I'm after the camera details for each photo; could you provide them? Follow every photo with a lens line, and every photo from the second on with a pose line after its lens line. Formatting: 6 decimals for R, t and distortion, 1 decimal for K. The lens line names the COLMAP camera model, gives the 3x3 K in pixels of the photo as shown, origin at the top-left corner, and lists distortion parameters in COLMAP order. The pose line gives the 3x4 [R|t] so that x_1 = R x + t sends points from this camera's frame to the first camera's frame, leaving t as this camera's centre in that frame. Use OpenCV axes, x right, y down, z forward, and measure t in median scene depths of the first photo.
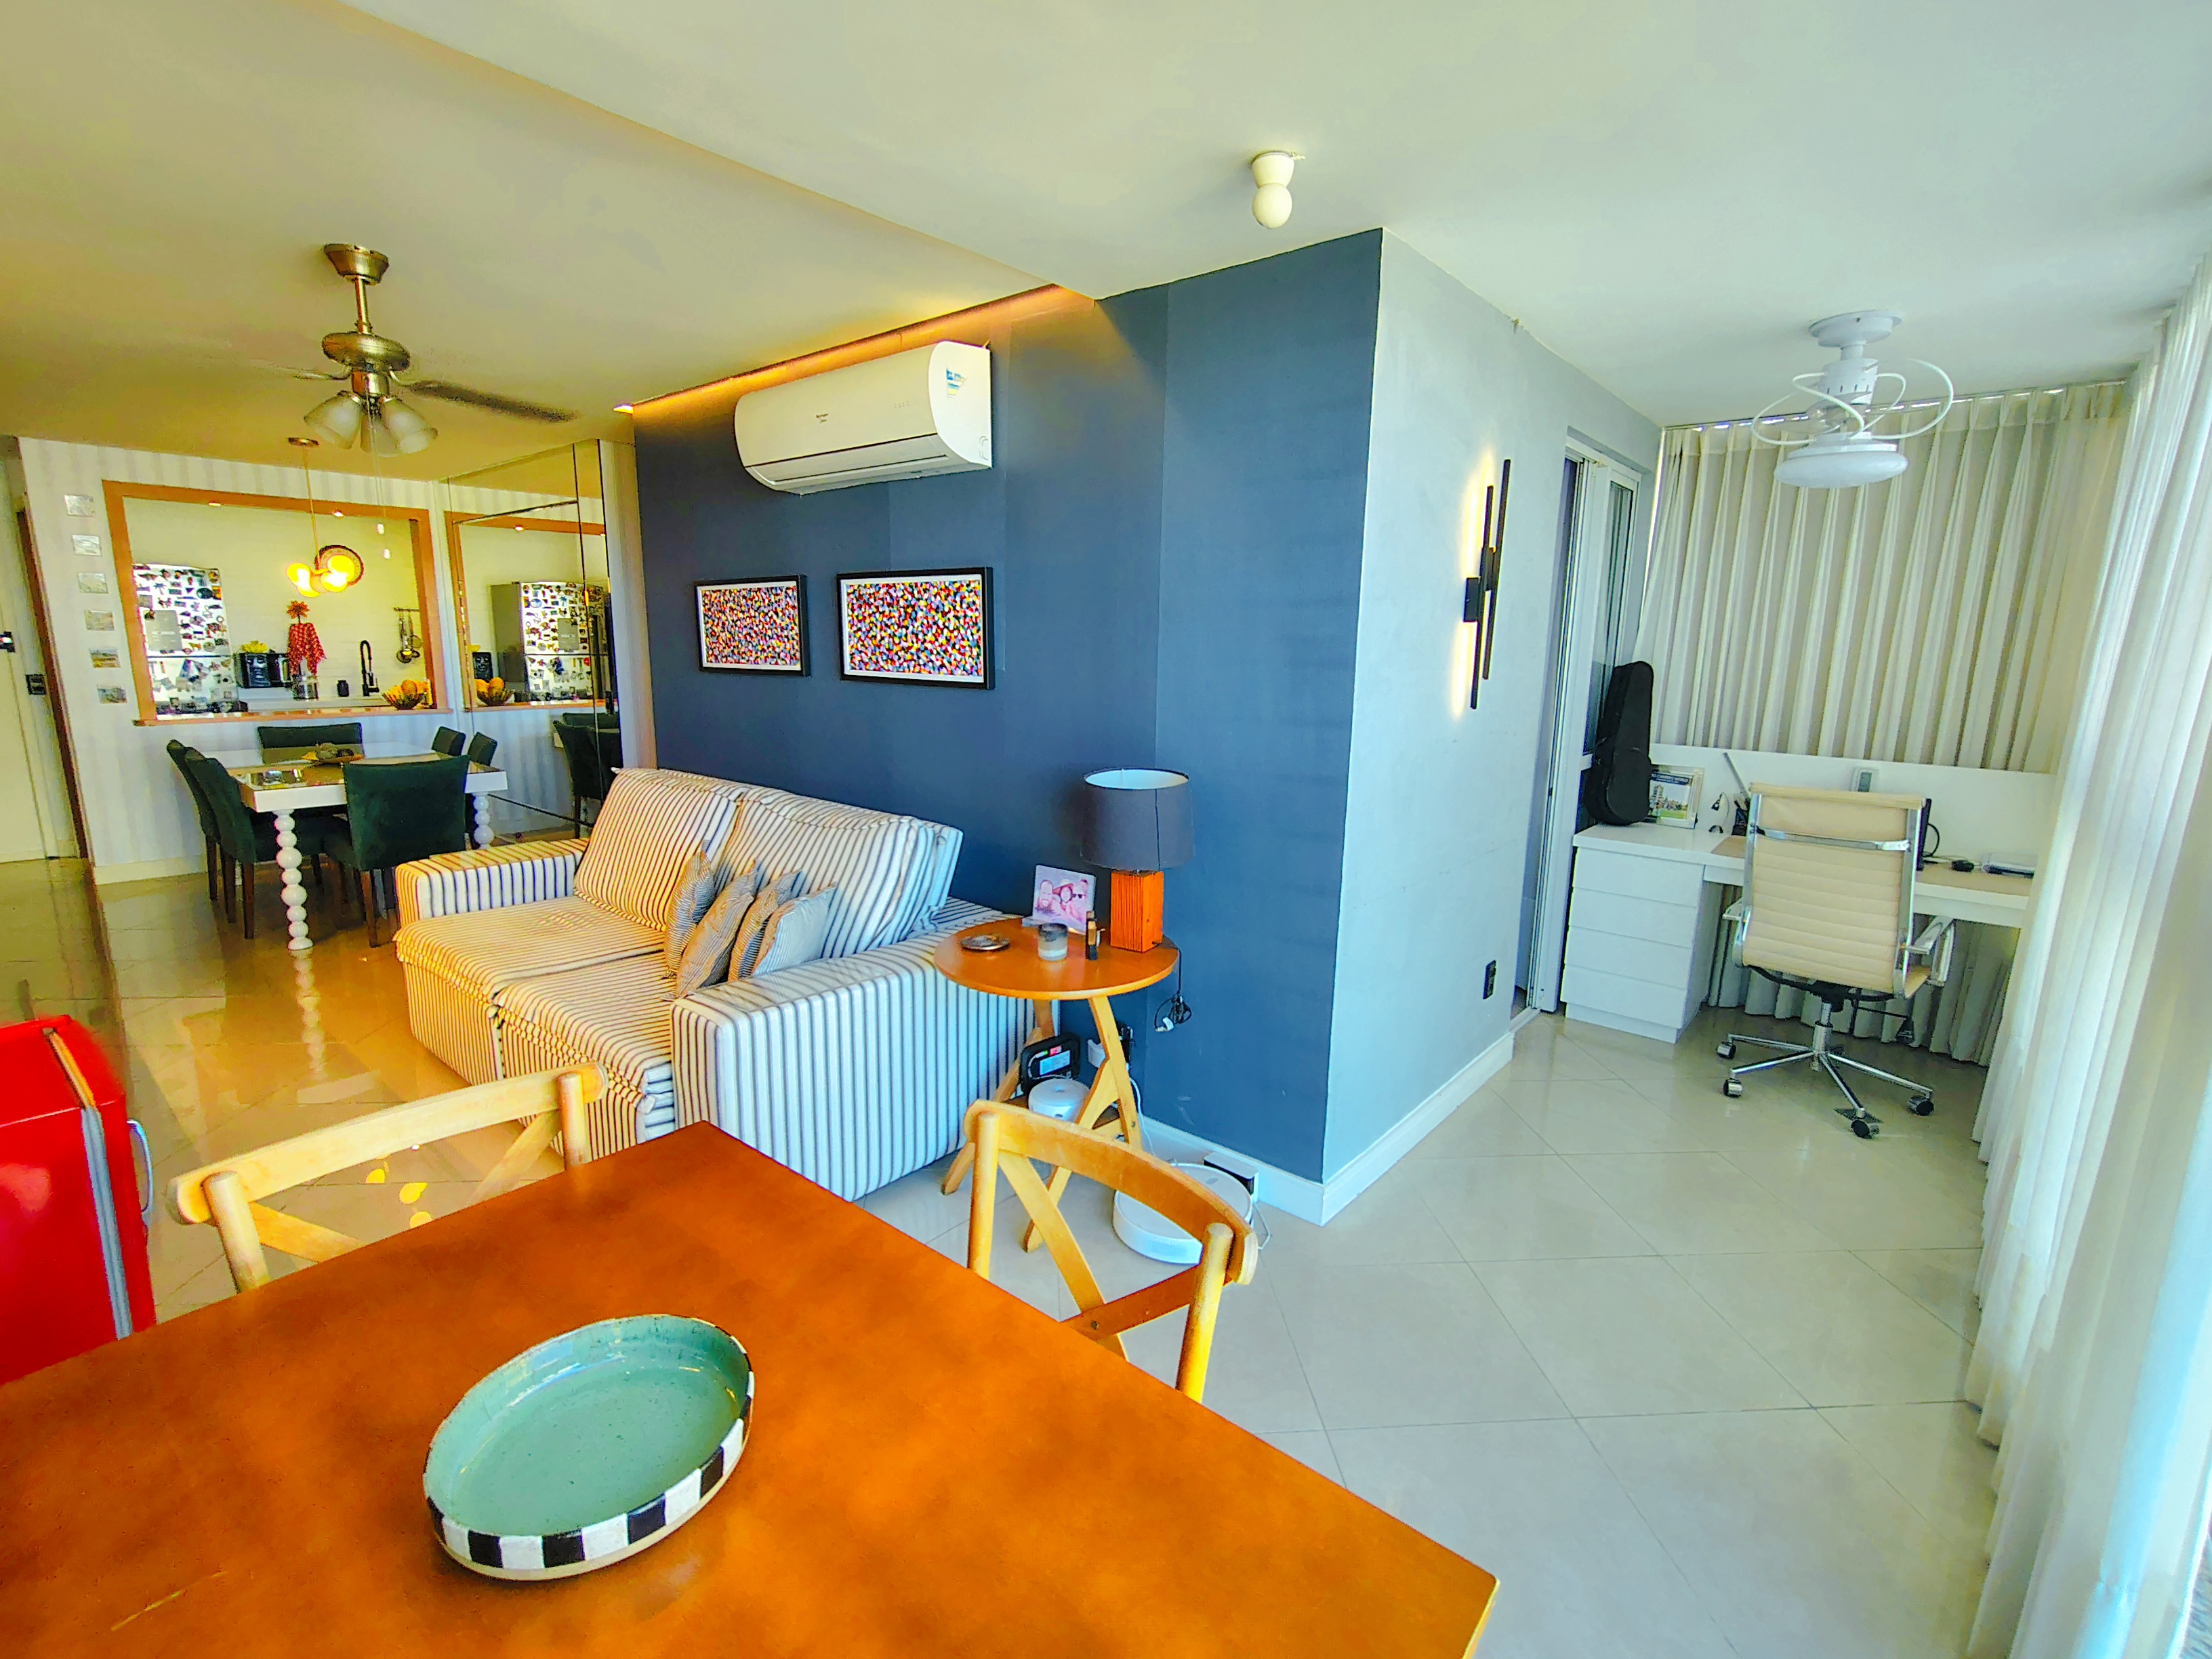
lens RADIAL K [[1010.8, 0, 1113.3], [0, 1010.8, 838.9], [0, 0, 1]] dist [-0.010369, 0.005824]
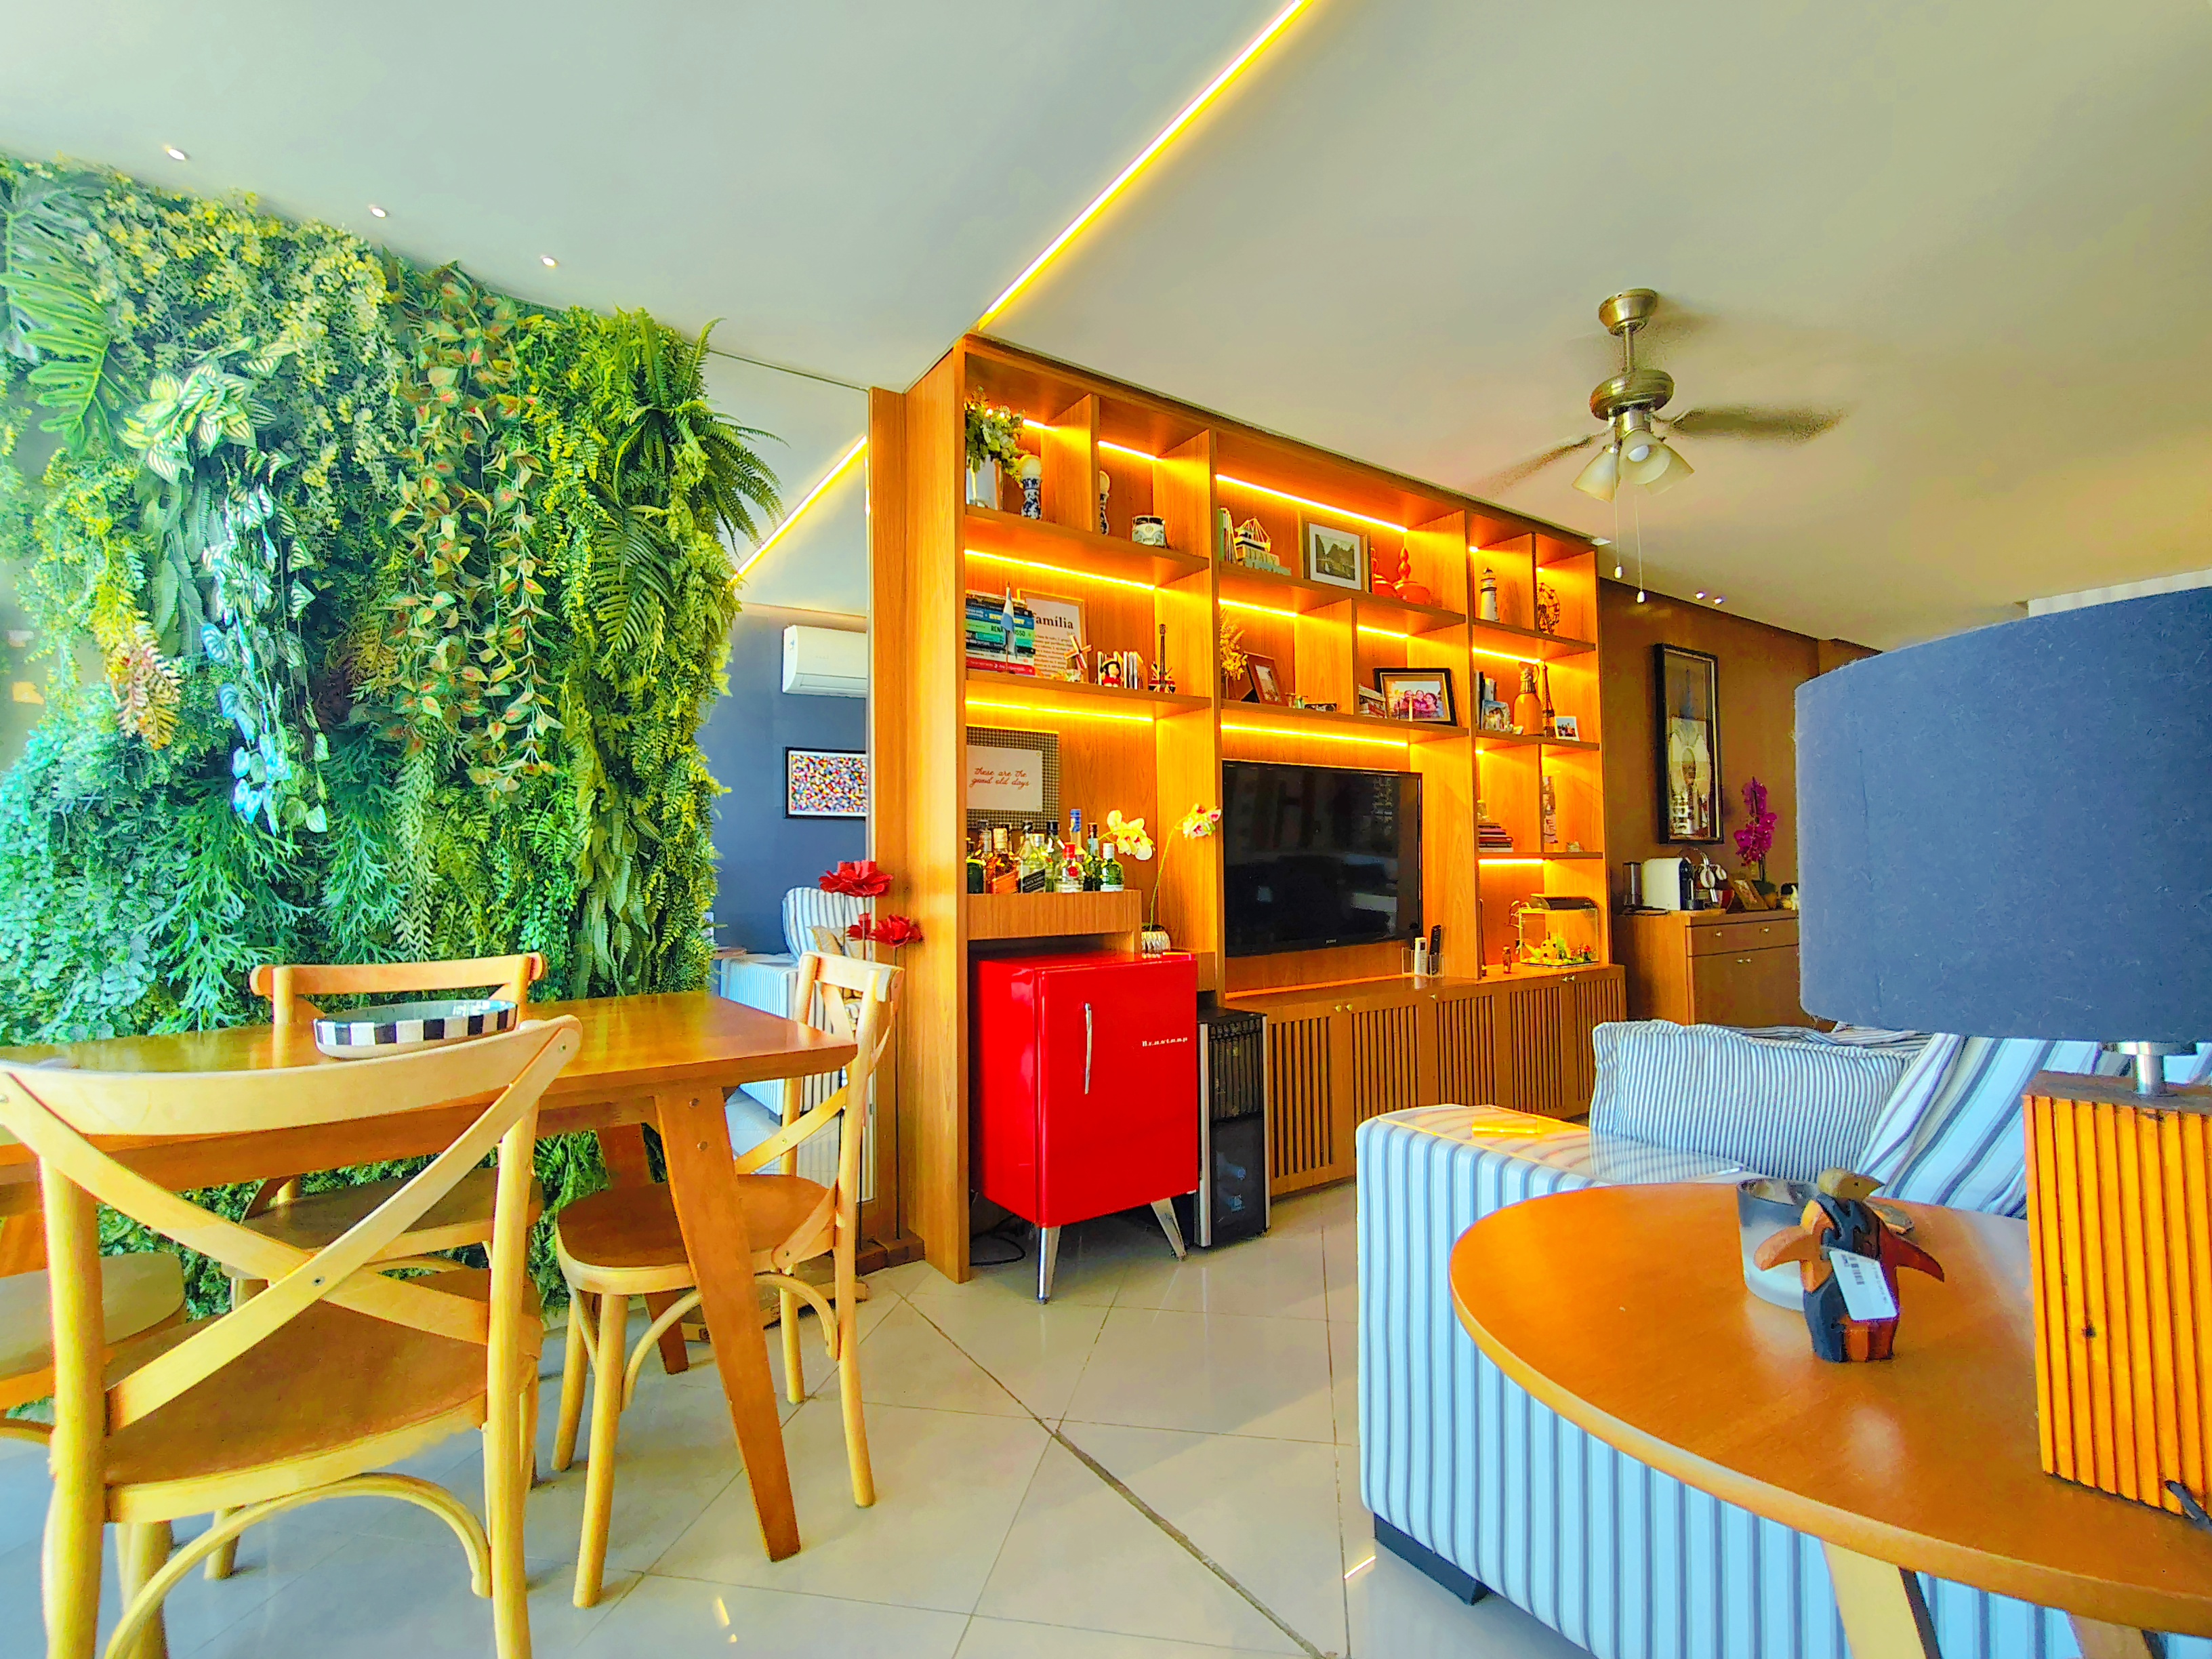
lens RADIAL K [[1010.8, 0, 1115.8], [0, 1010.8, 832.1], [0, 0, 1]] dist [-0.010369, 0.005824]
pose [[-0.276224, -0.060557, -0.959184, 0.126427], [-0.175430, 0.984423, -0.011630, 0.011030], [0.944947, 0.165057, -0.282545, 0.384859]]
